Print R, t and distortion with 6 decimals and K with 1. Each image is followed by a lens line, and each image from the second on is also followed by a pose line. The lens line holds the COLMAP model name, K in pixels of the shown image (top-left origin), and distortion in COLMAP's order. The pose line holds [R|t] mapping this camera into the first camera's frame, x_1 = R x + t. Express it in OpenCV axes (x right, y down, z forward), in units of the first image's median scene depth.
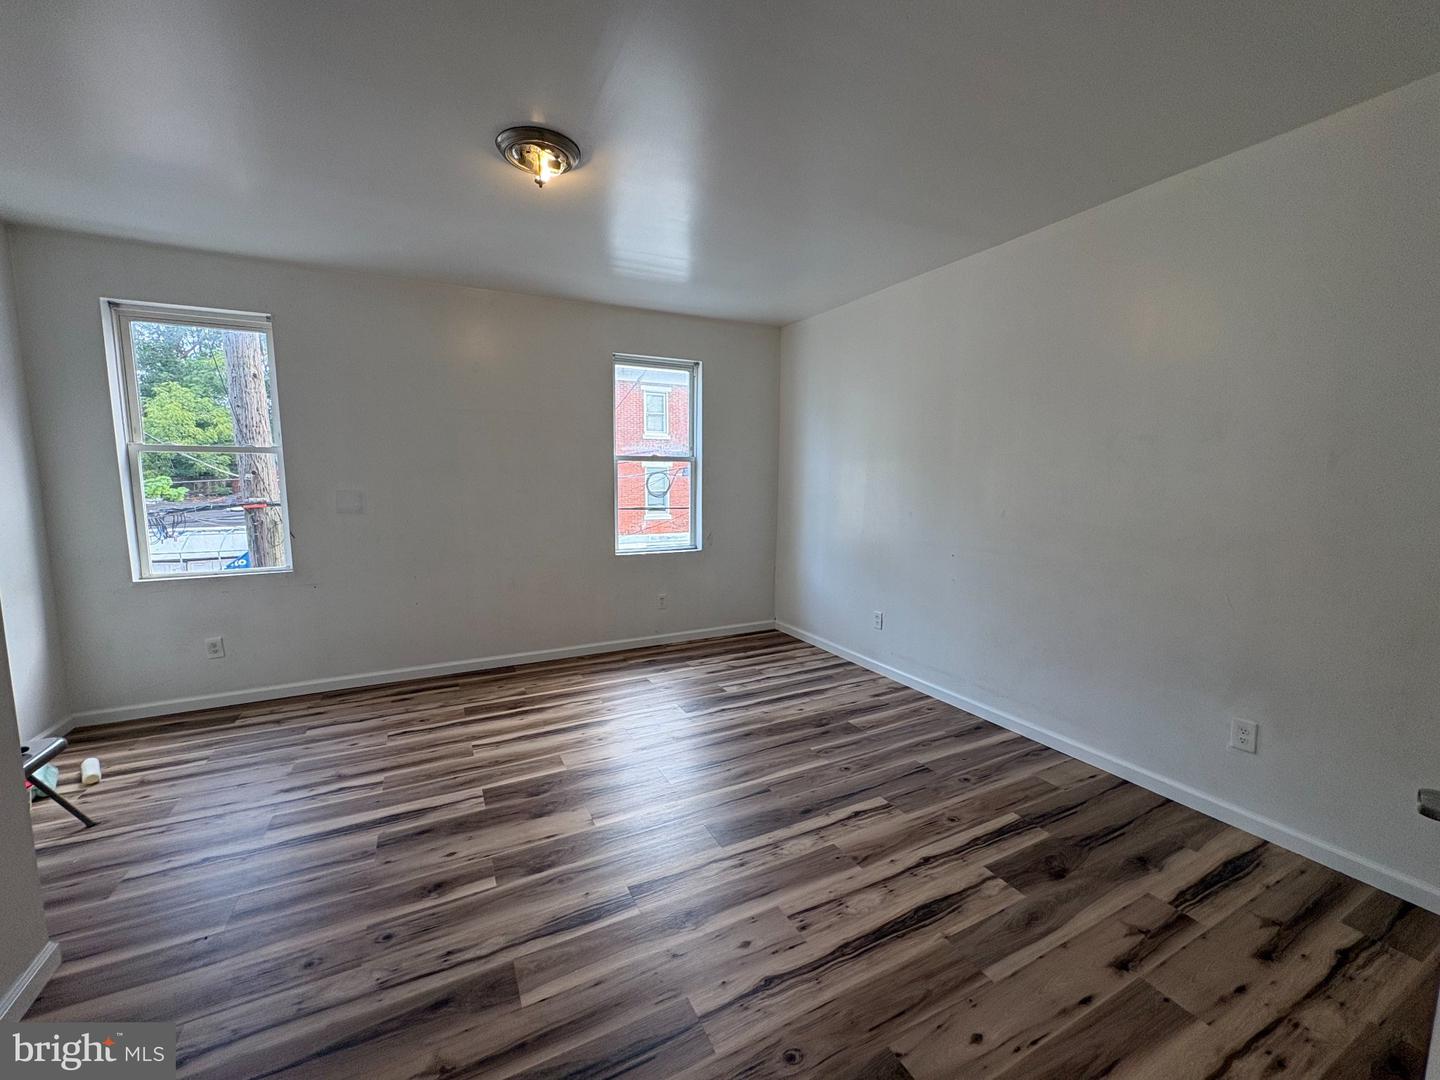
lens RADIAL K [[572.5, 0, 719.0], [0, 572.5, 538.9], [0, 0, 1]] dist [-0.000793, -0.000144]
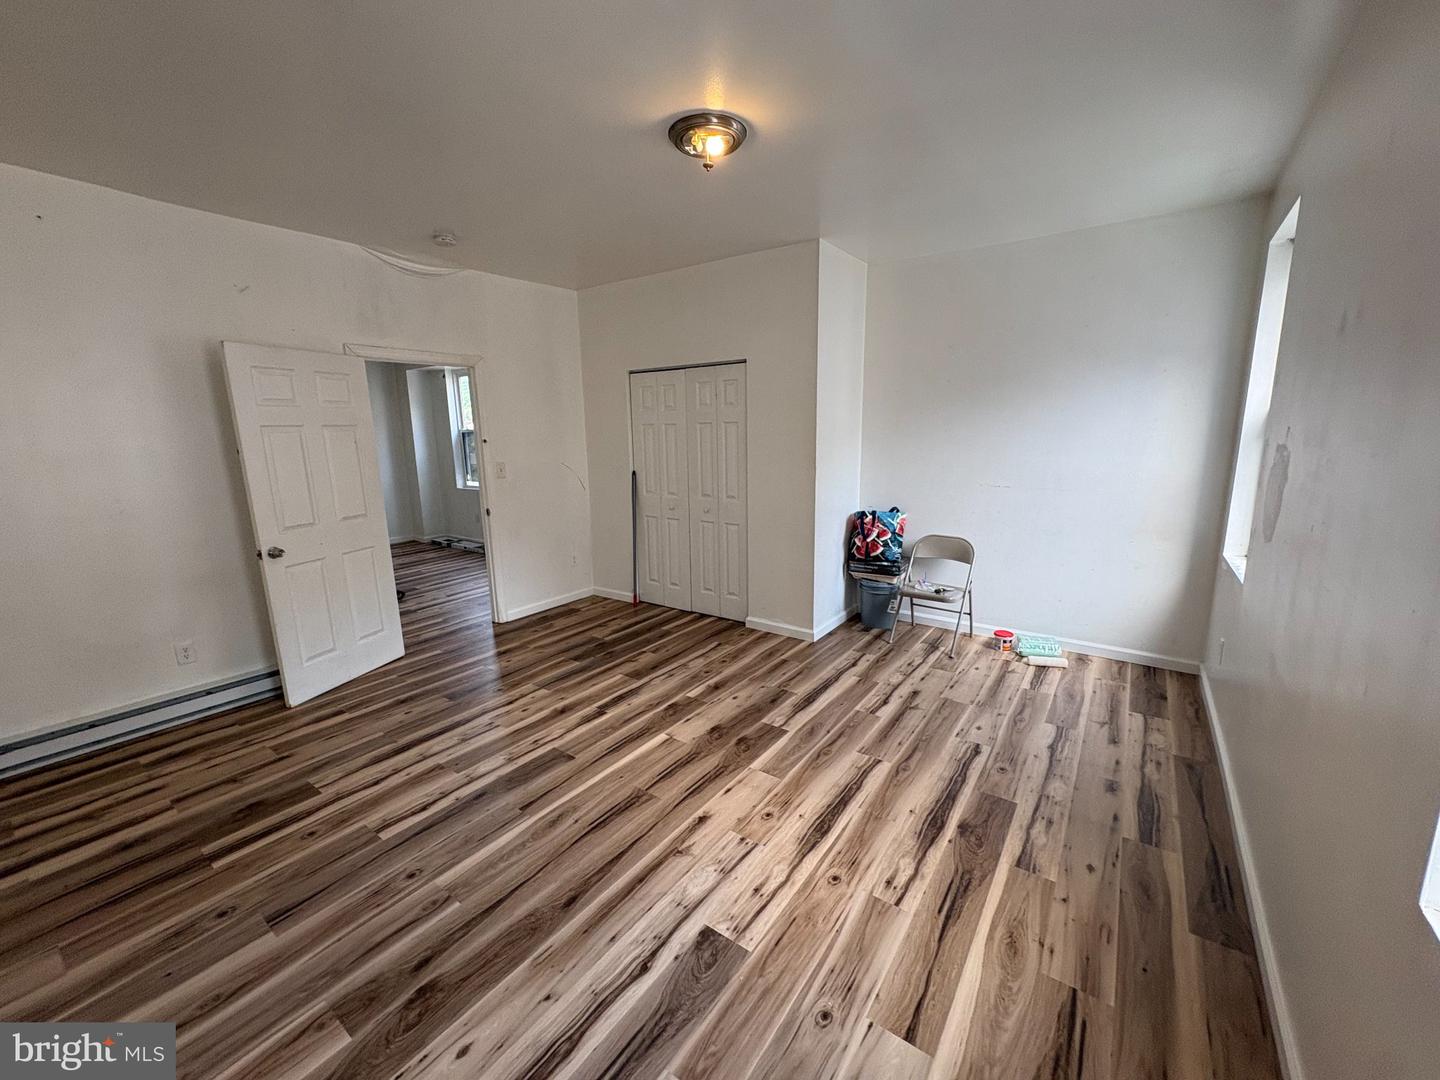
lens RADIAL K [[572.5, 0, 720.3], [0, 572.5, 539.4], [0, 0, 1]] dist [-0.000793, -0.000144]
pose [[-0.888292, 0.096736, -0.448976, 0.170758], [-0.039089, 0.958096, 0.283768, -0.230190], [0.457613, 0.269619, -0.847287, 1.767880]]
